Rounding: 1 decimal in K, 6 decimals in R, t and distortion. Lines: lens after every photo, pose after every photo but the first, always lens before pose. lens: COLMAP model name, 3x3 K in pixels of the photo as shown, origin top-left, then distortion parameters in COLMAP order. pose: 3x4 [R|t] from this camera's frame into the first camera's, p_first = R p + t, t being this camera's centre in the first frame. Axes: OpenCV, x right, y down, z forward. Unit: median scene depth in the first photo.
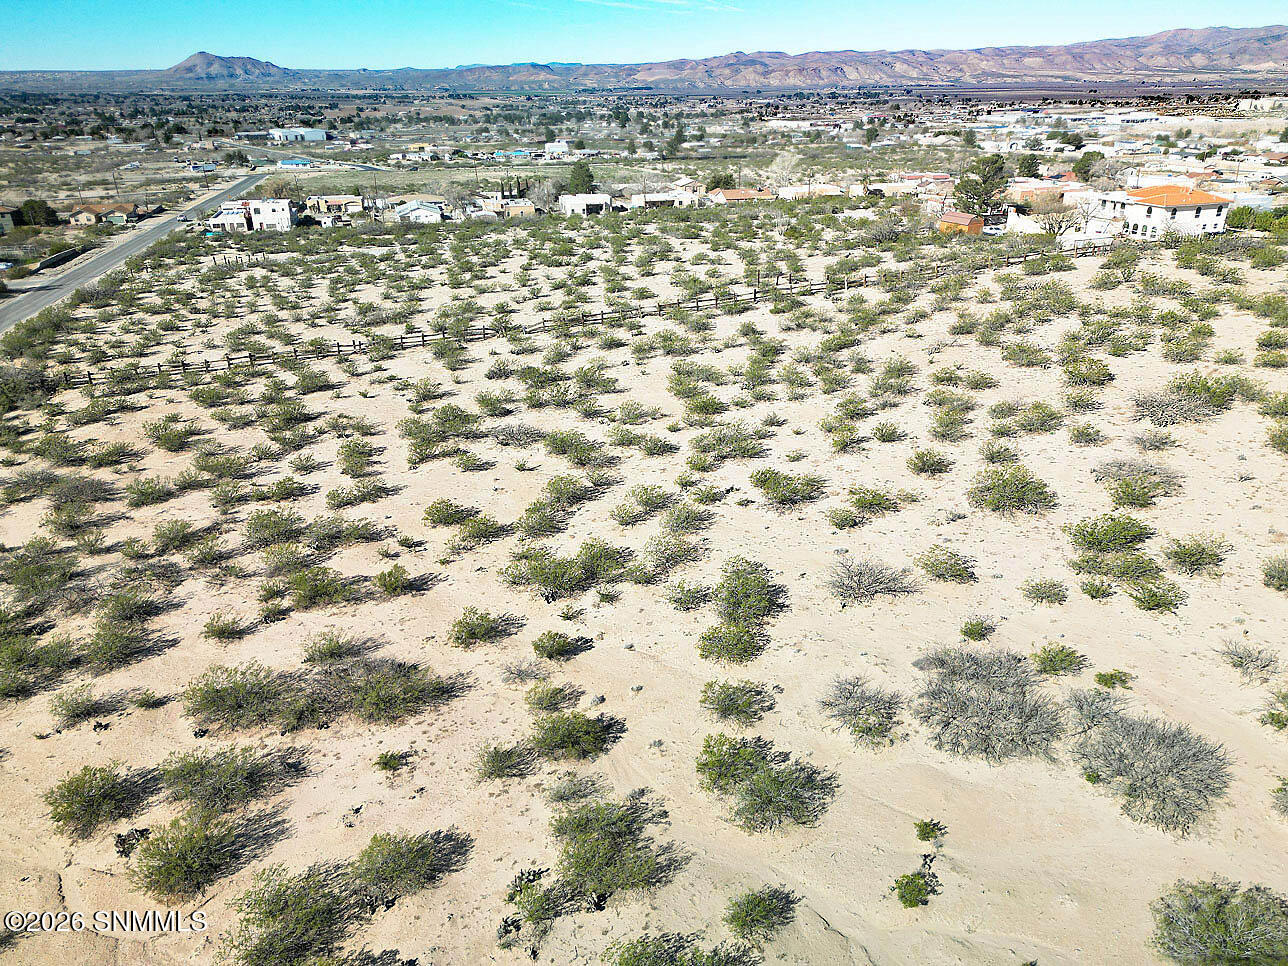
lens RADIAL K [[903.1, 0, 643.2], [0, 903.1, 480.6], [0, 0, 1]] dist [0.073750, -0.062229]
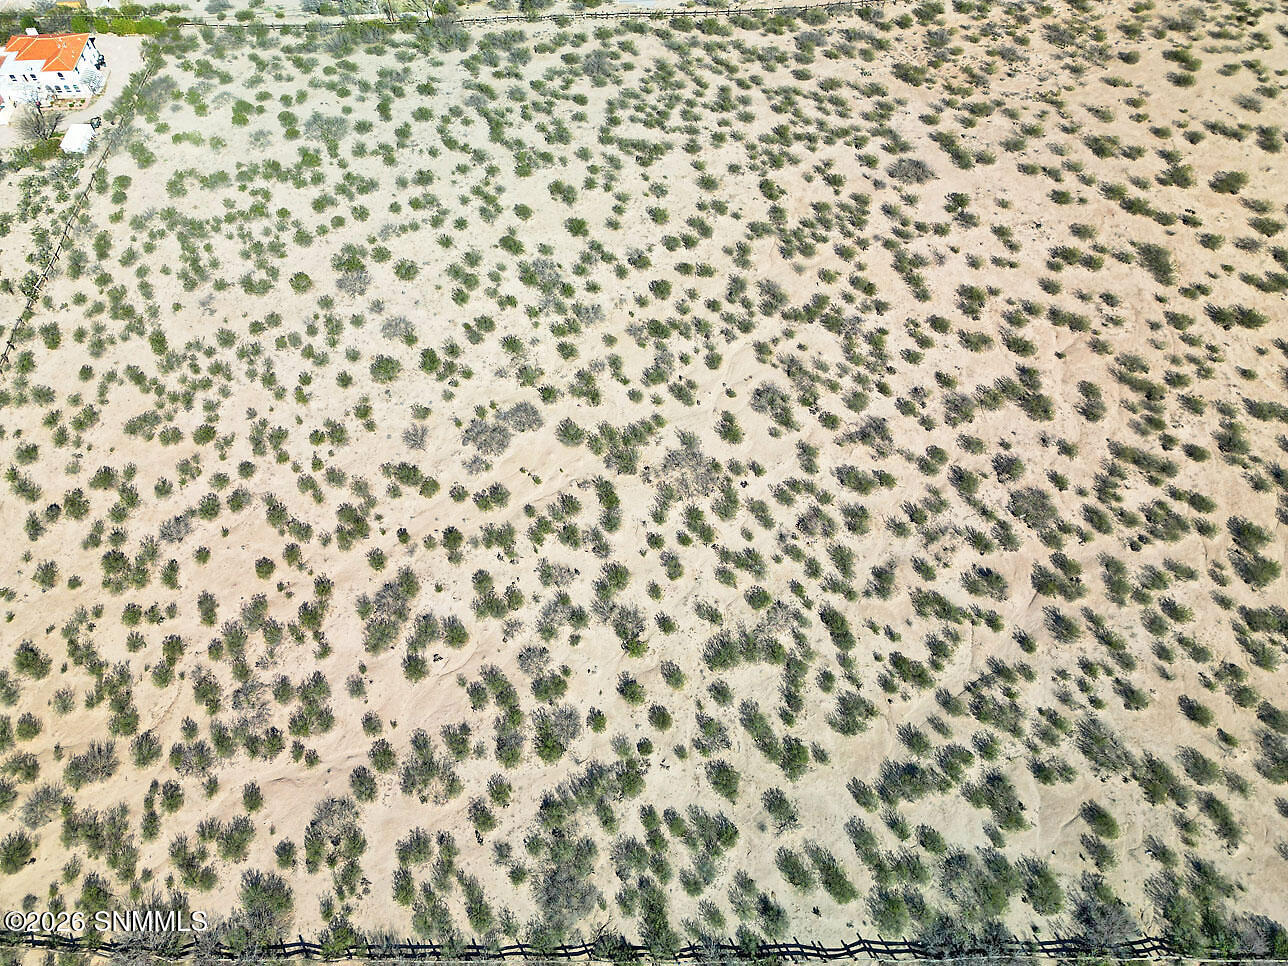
lens RADIAL K [[903.1, 0, 649.9], [0, 903.1, 479.5], [0, 0, 1]] dist [0.073750, -0.062229]
pose [[0.242045, -0.795164, 0.555993, -0.530155], [0.393206, 0.604256, 0.693010, -0.628128], [-0.887019, 0.050881, 0.458921, -0.395001]]
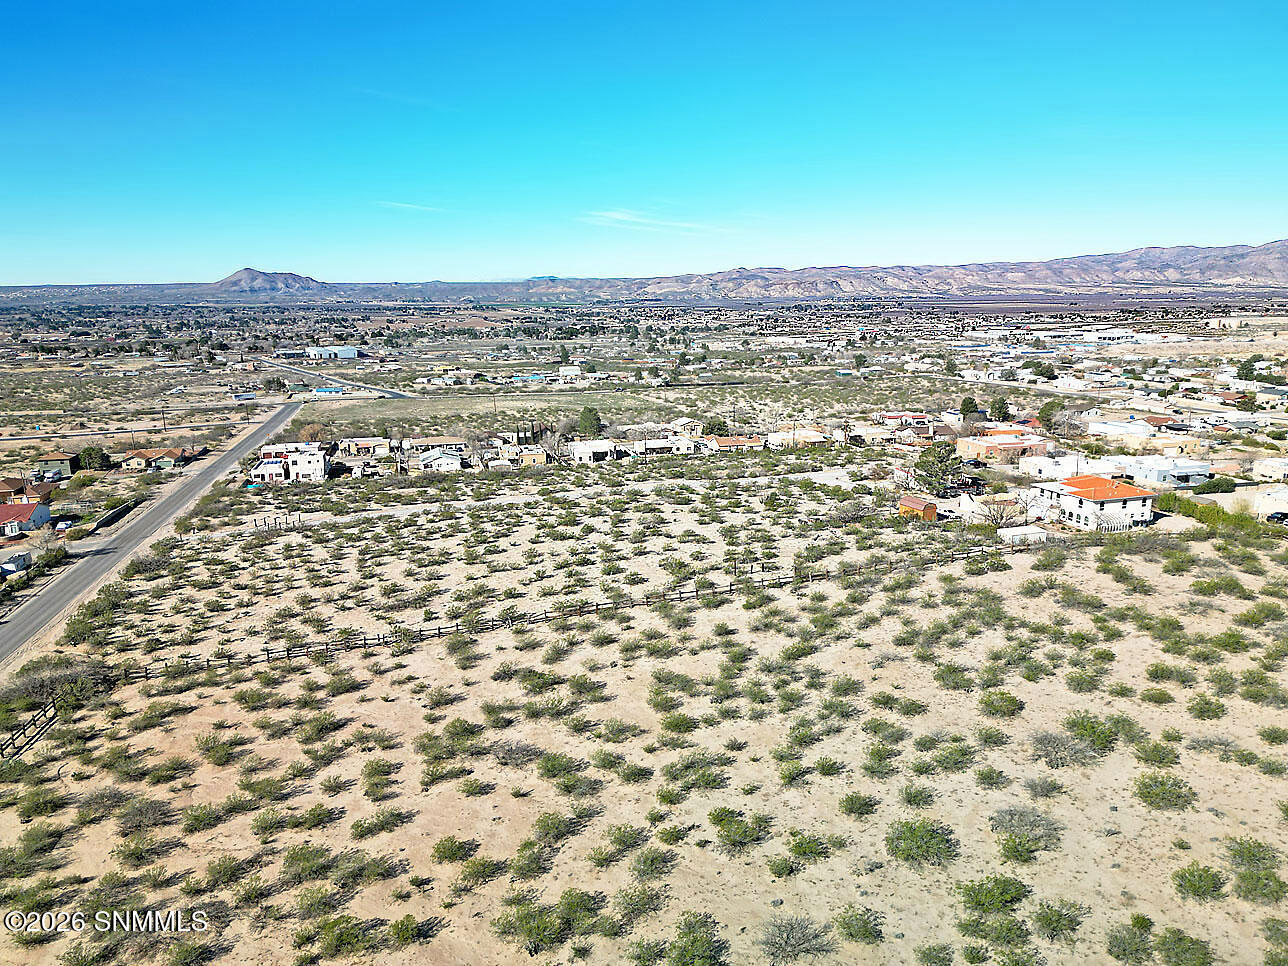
lens RADIAL K [[903.1, 0, 644.1], [0, 903.1, 477.6], [0, 0, 1]] dist [0.073750, -0.062229]
pose [[0.999948, 0.002503, -0.009899, 0.024078], [-0.004492, 0.978458, -0.206399, -0.103192], [0.009169, 0.206433, 0.978418, -0.143488]]
